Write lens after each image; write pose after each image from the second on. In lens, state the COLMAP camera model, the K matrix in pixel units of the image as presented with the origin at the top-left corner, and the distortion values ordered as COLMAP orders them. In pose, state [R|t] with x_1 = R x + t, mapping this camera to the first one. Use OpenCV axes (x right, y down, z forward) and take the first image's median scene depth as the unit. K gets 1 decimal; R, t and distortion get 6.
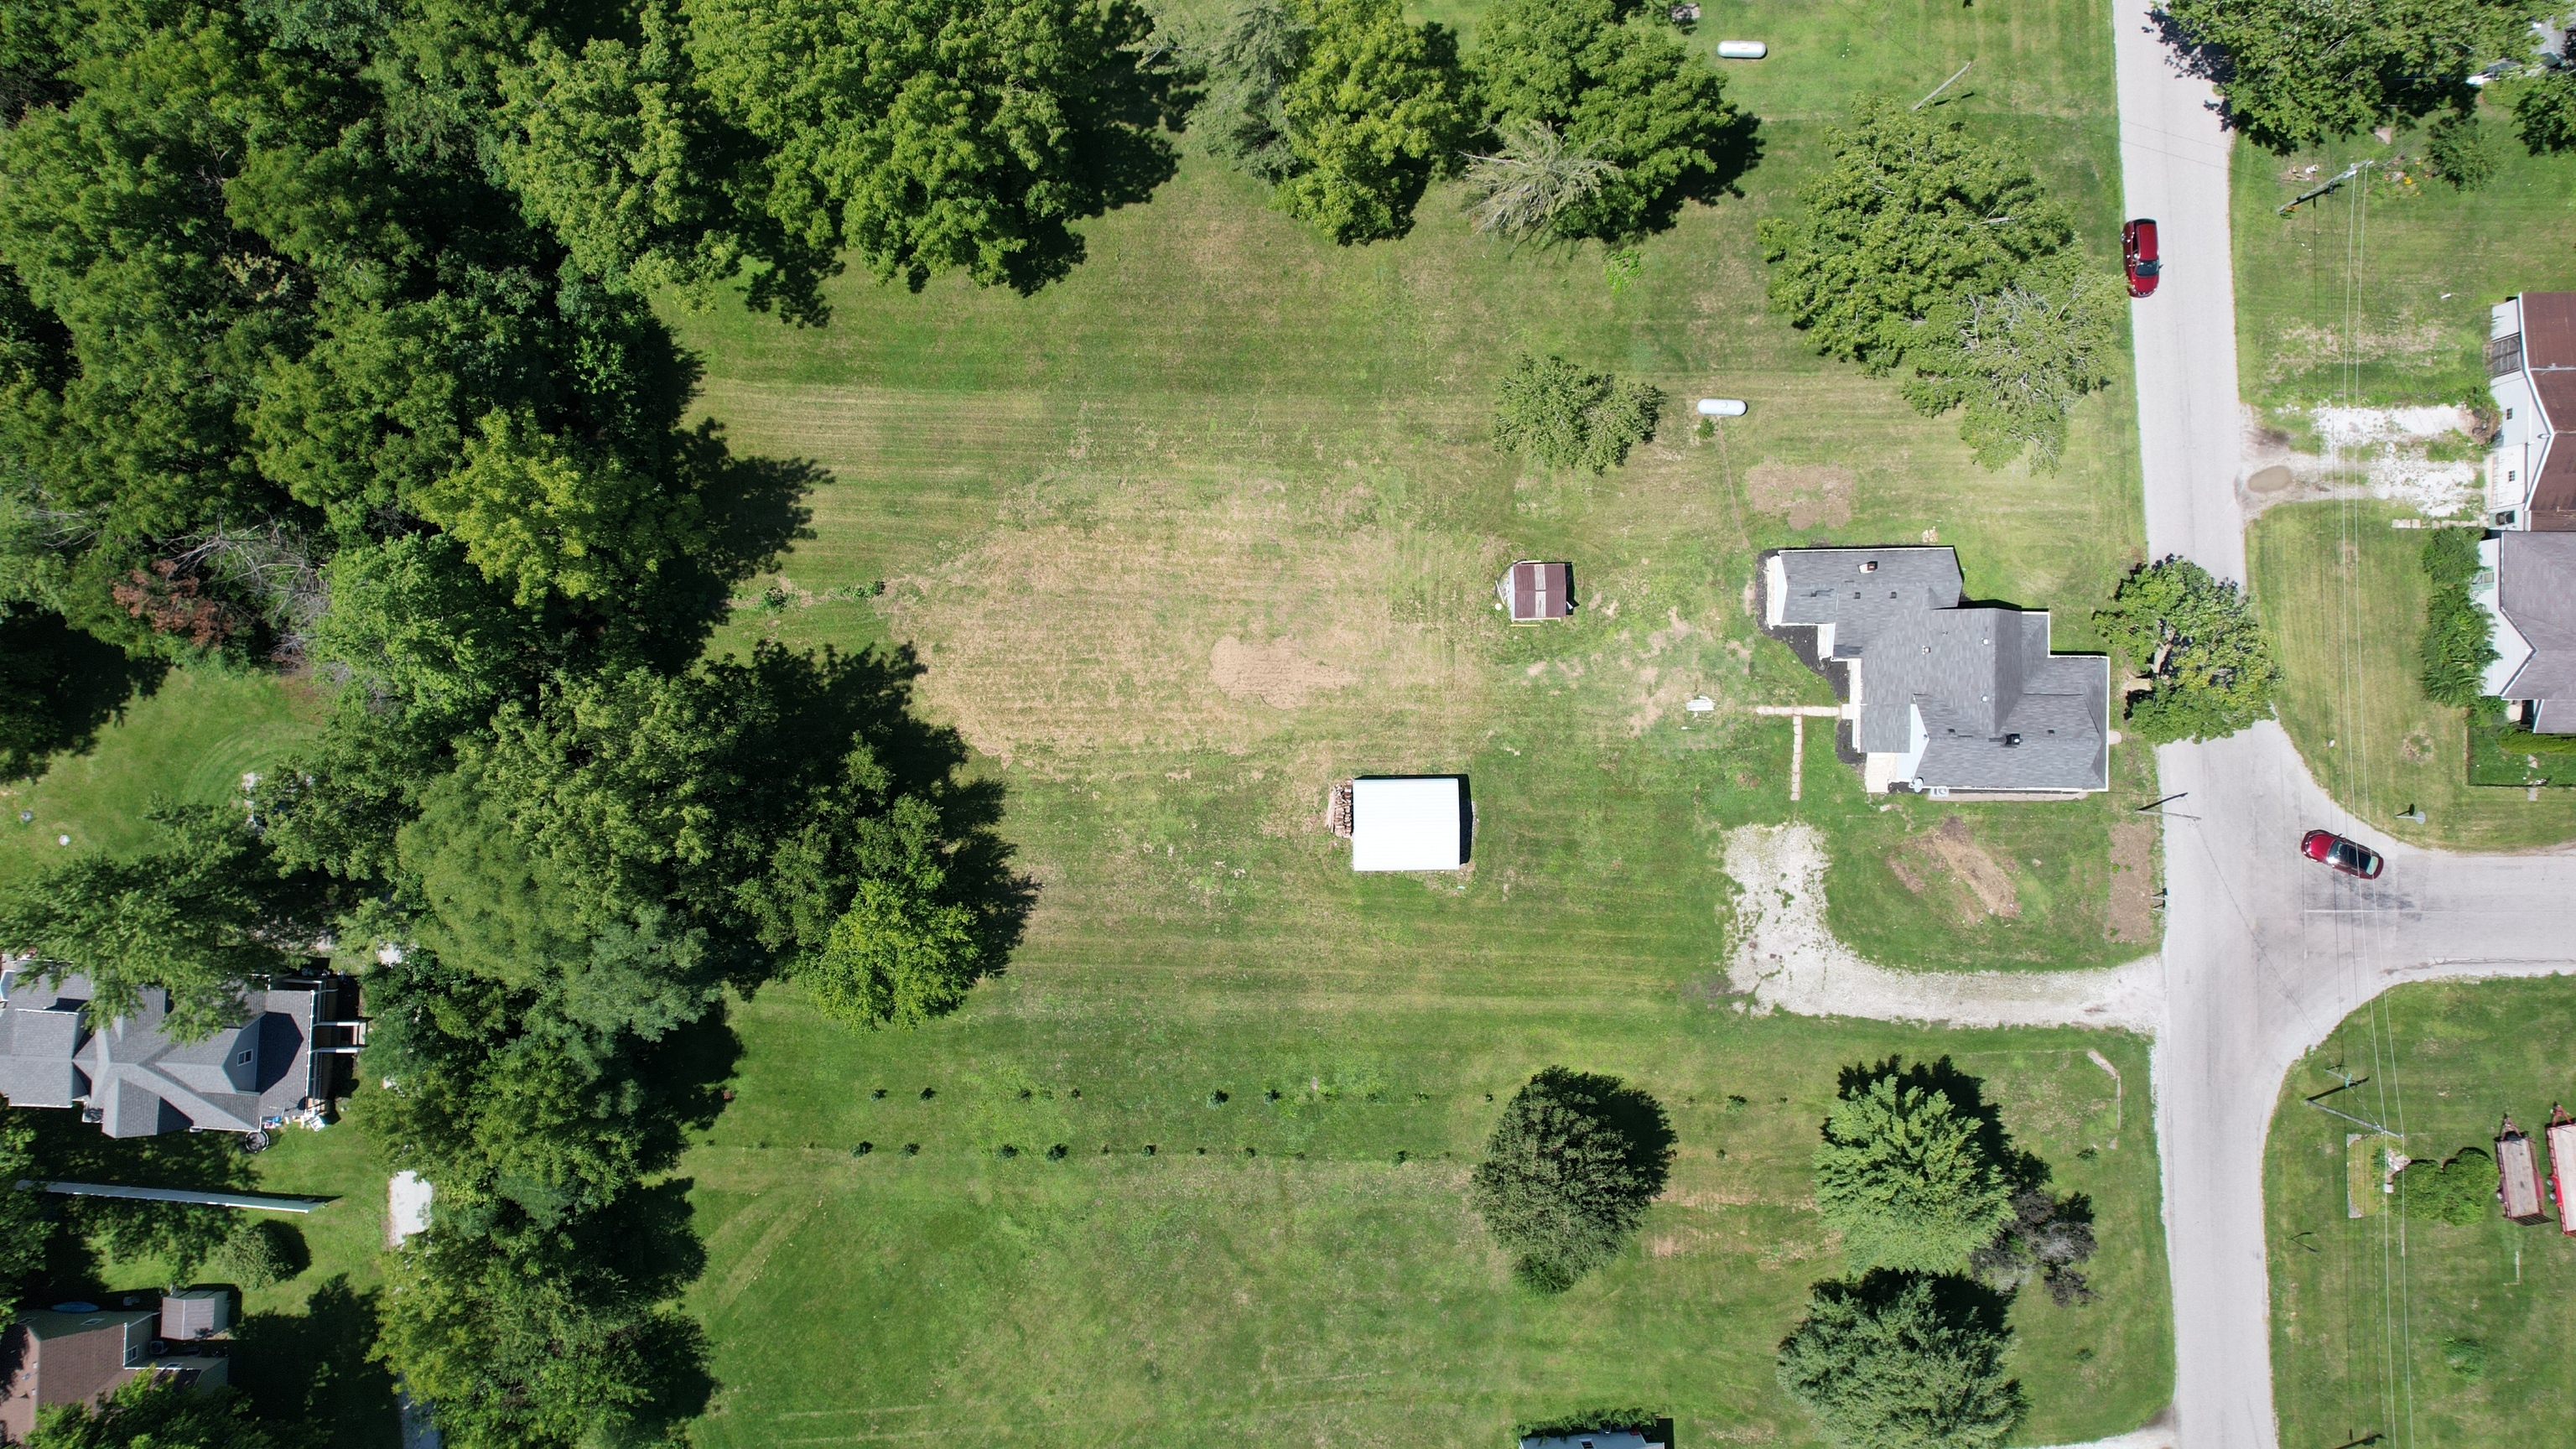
lens RADIAL K [[1641.6, 0, 1269.0], [0, 1641.6, 732.5], [0, 0, 1]] dist [-0.071783, 0.059154]
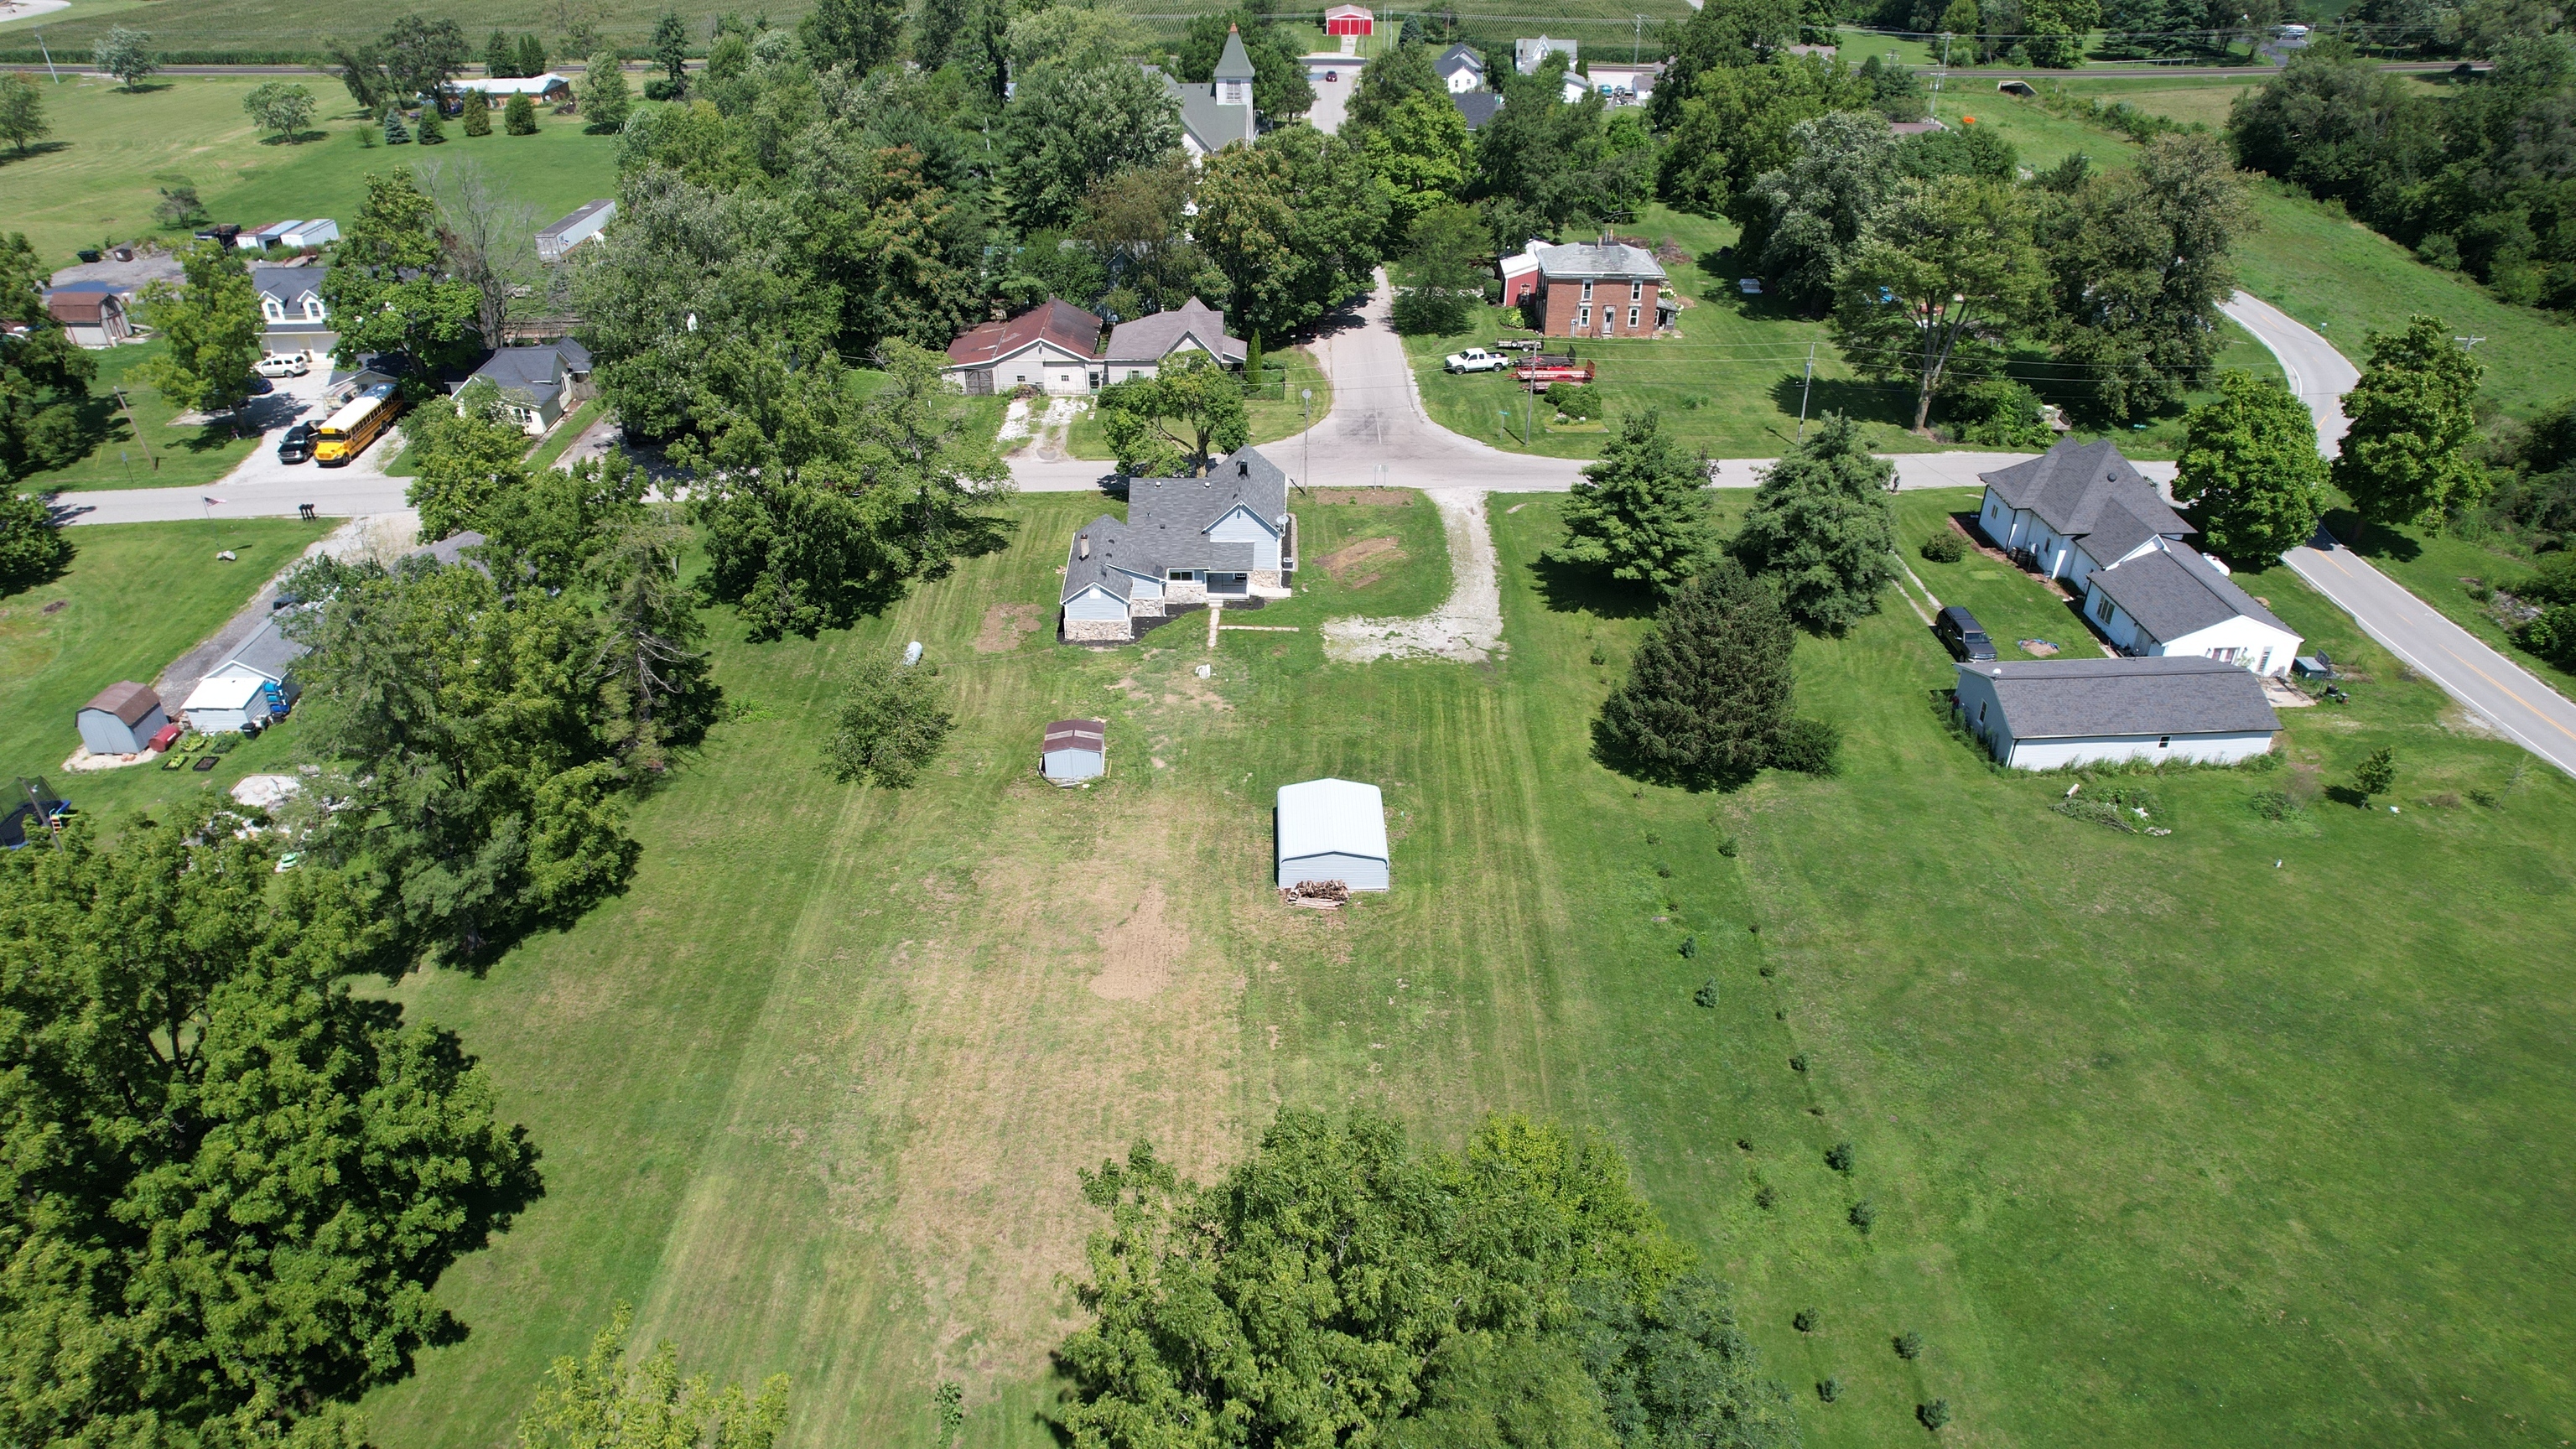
lens RADIAL K [[1641.6, 0, 1269.0], [0, 1641.6, 732.5], [0, 0, 1]] dist [-0.071783, 0.059154]
pose [[0.004814, -0.521334, 0.853339, -0.610910], [0.999987, 0.003706, -0.003377, 0.026071], [-0.001402, 0.853345, 0.521345, 0.507884]]
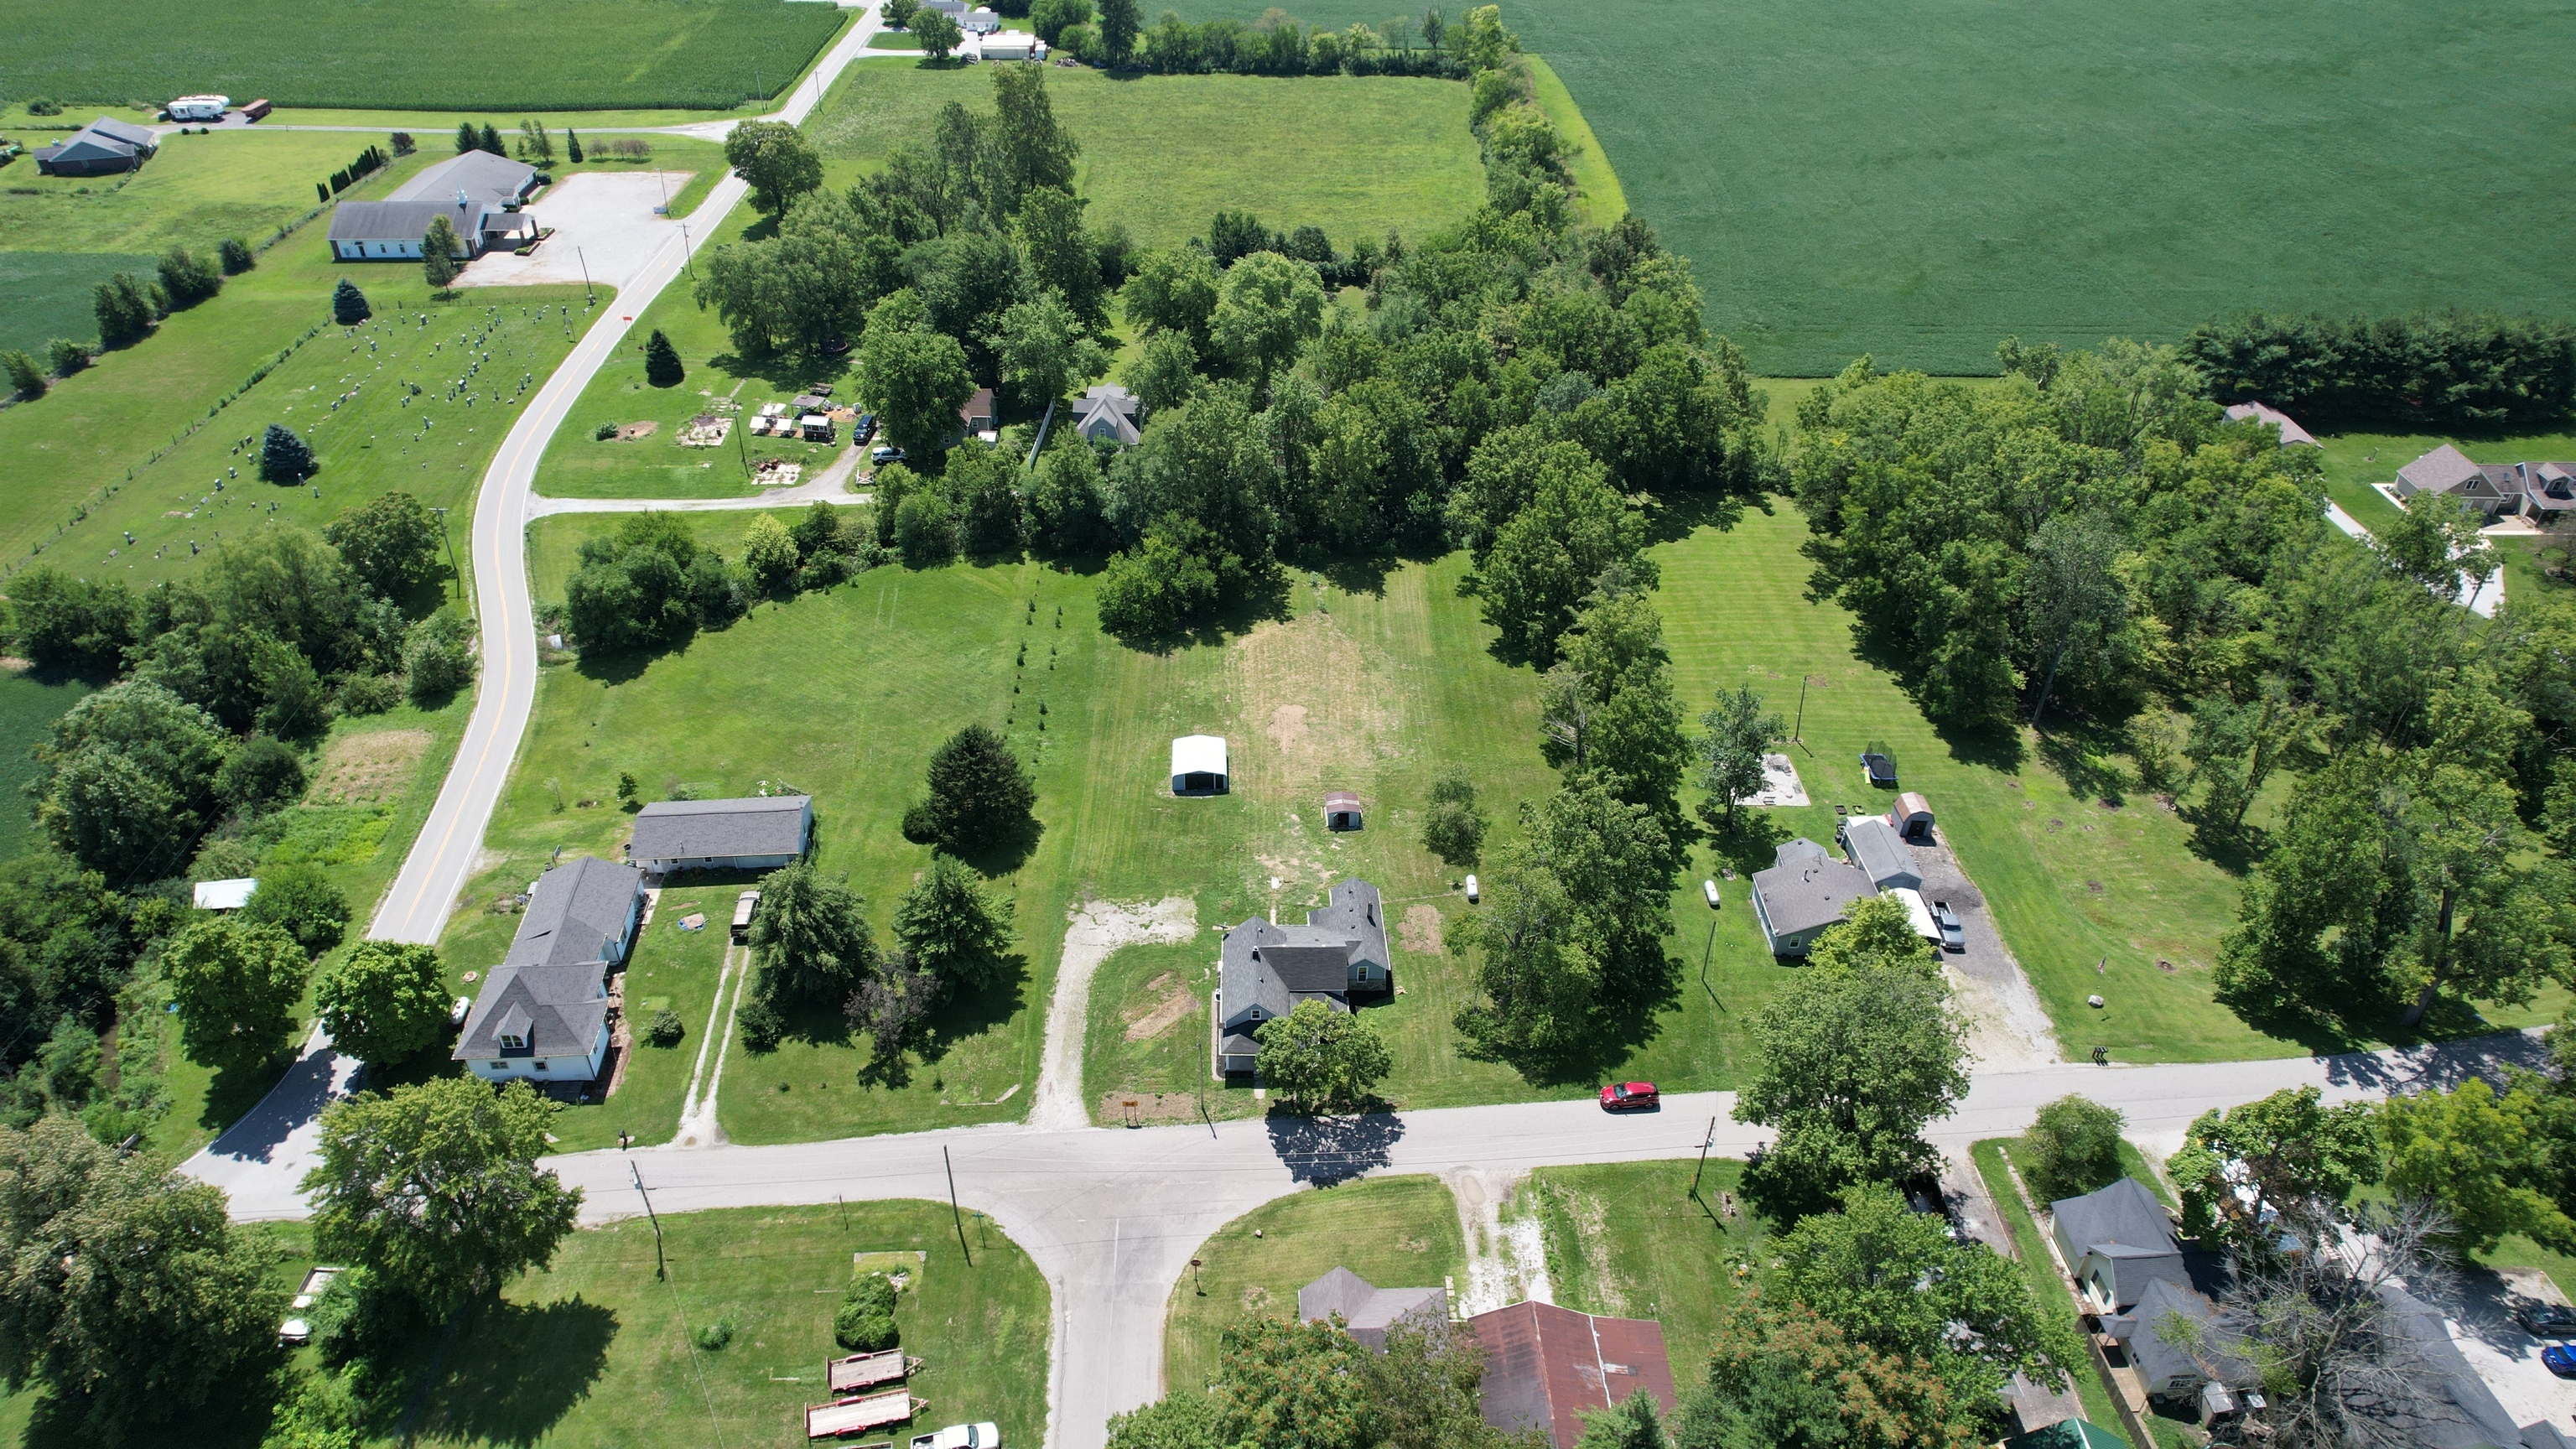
lens RADIAL K [[1641.6, 0, 1269.0], [0, 1641.6, 732.5], [0, 0, 1]] dist [-0.071783, 0.059154]
pose [[0.025855, 0.580422, -0.813905, 1.426298], [-0.999656, 0.011439, -0.023598, 0.023177], [-0.004387, 0.814235, 0.580519, -0.002145]]
